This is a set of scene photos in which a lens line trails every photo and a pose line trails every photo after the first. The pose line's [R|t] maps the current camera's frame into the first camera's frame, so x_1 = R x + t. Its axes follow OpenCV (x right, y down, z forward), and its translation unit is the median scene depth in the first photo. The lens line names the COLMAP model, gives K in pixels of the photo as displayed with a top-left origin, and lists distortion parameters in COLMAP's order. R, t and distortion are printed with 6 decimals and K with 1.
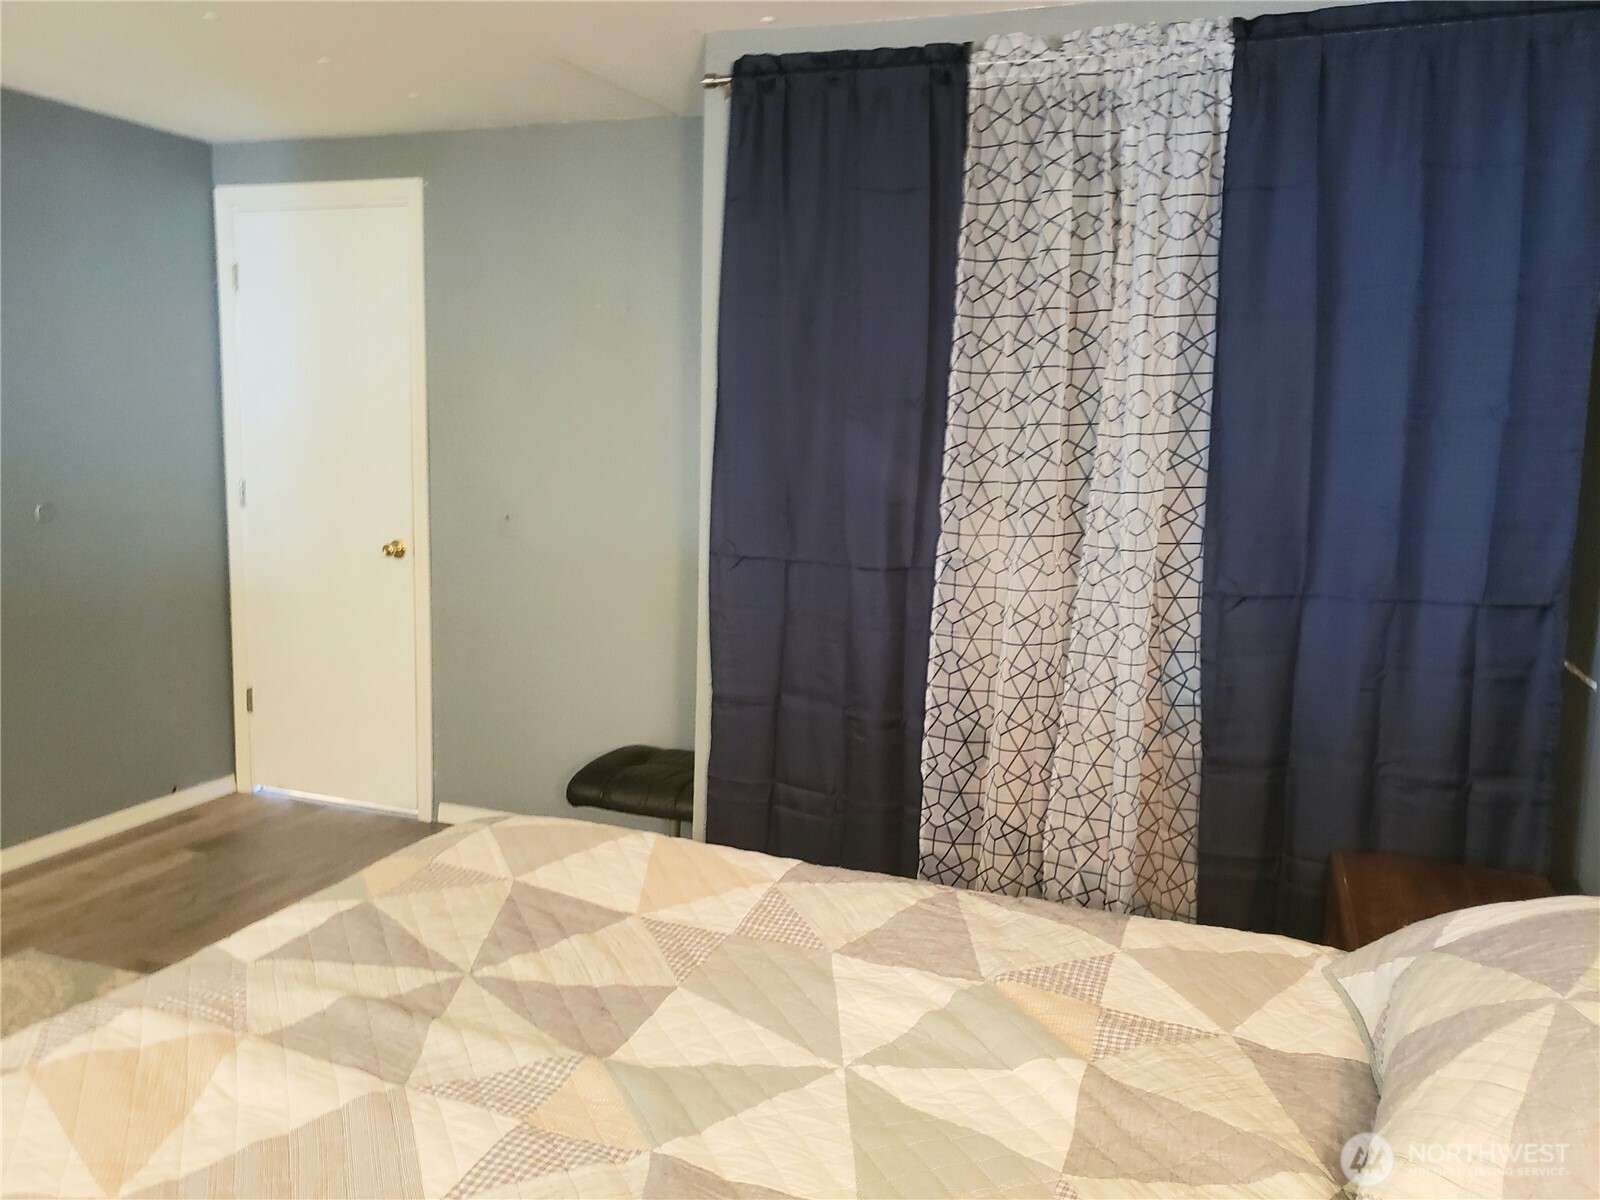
lens RADIAL K [[1234.8, 0, 798.7], [0, 1234.8, 606.5], [0, 0, 1]] dist [0.031984, -0.018102]
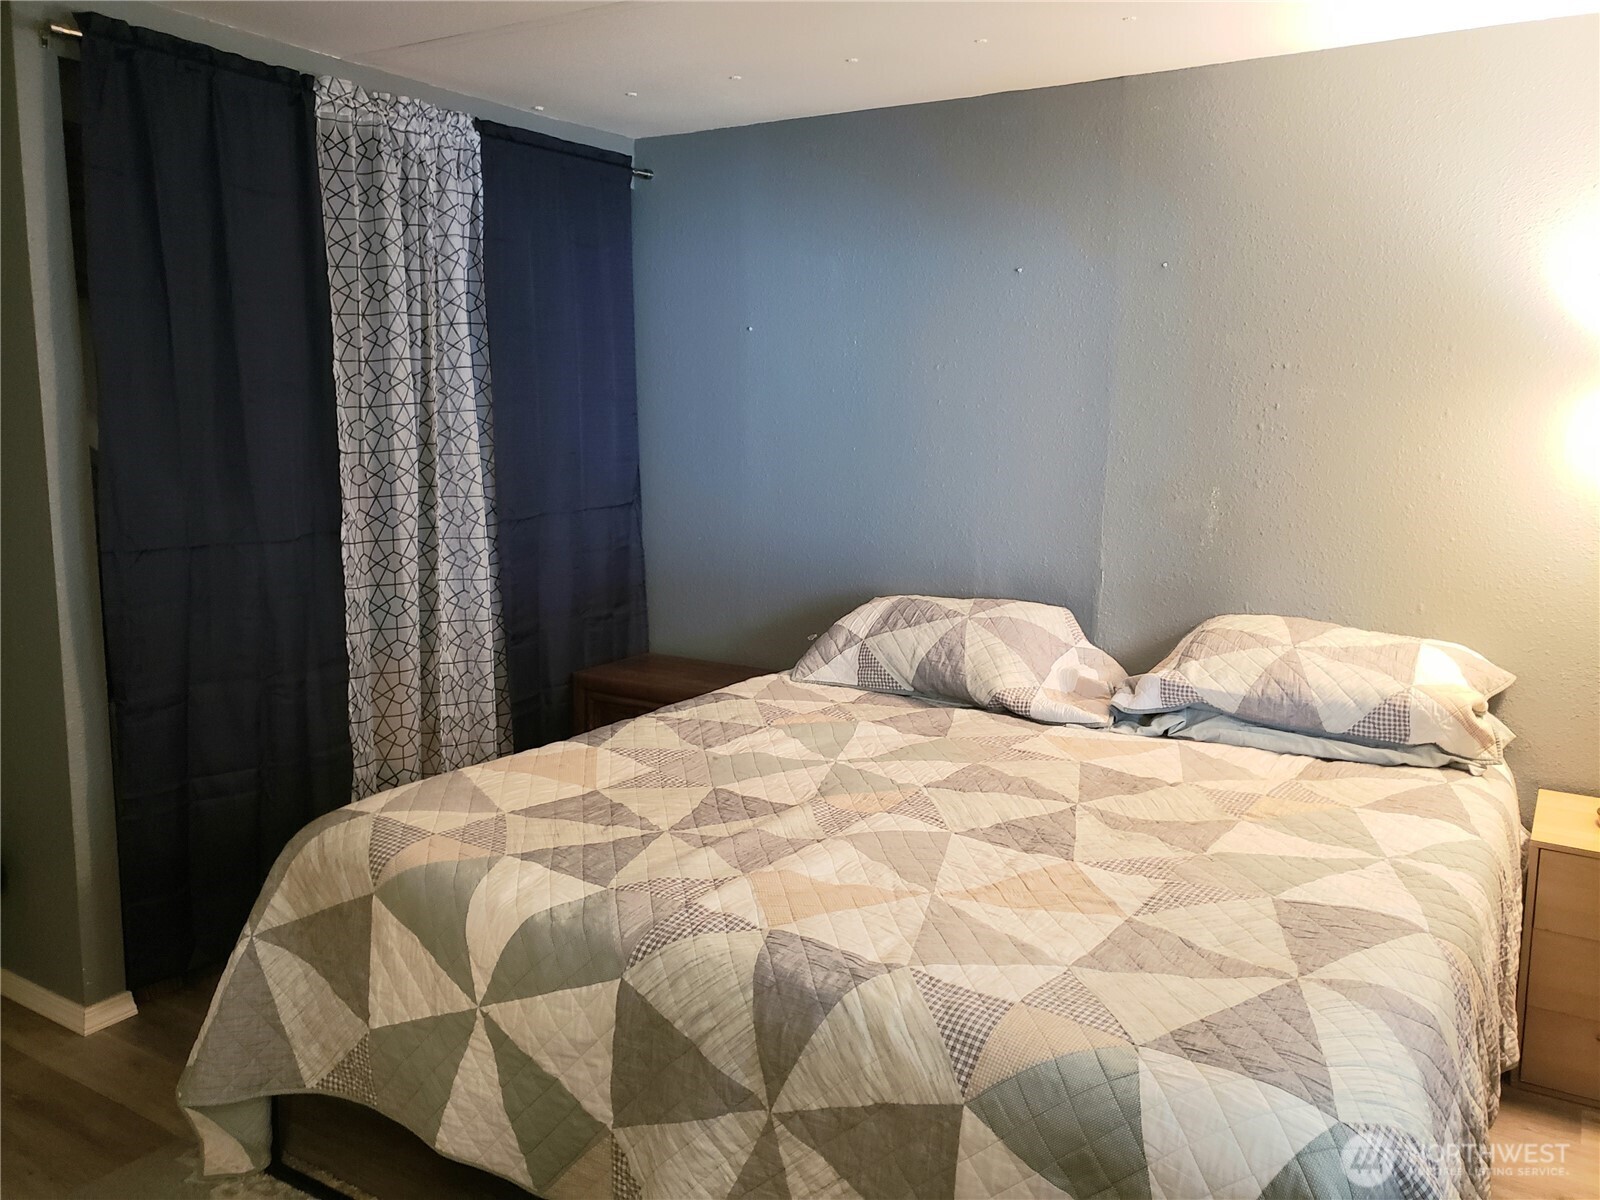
lens RADIAL K [[1234.8, 0, 802.1], [0, 1234.8, 591.6], [0, 0, 1]] dist [0.031984, -0.018102]
pose [[0.216683, -0.170369, 0.961261, -1.023362], [0.147508, 0.979063, 0.140273, -0.083580], [-0.965033, 0.111399, 0.237278, 0.358888]]
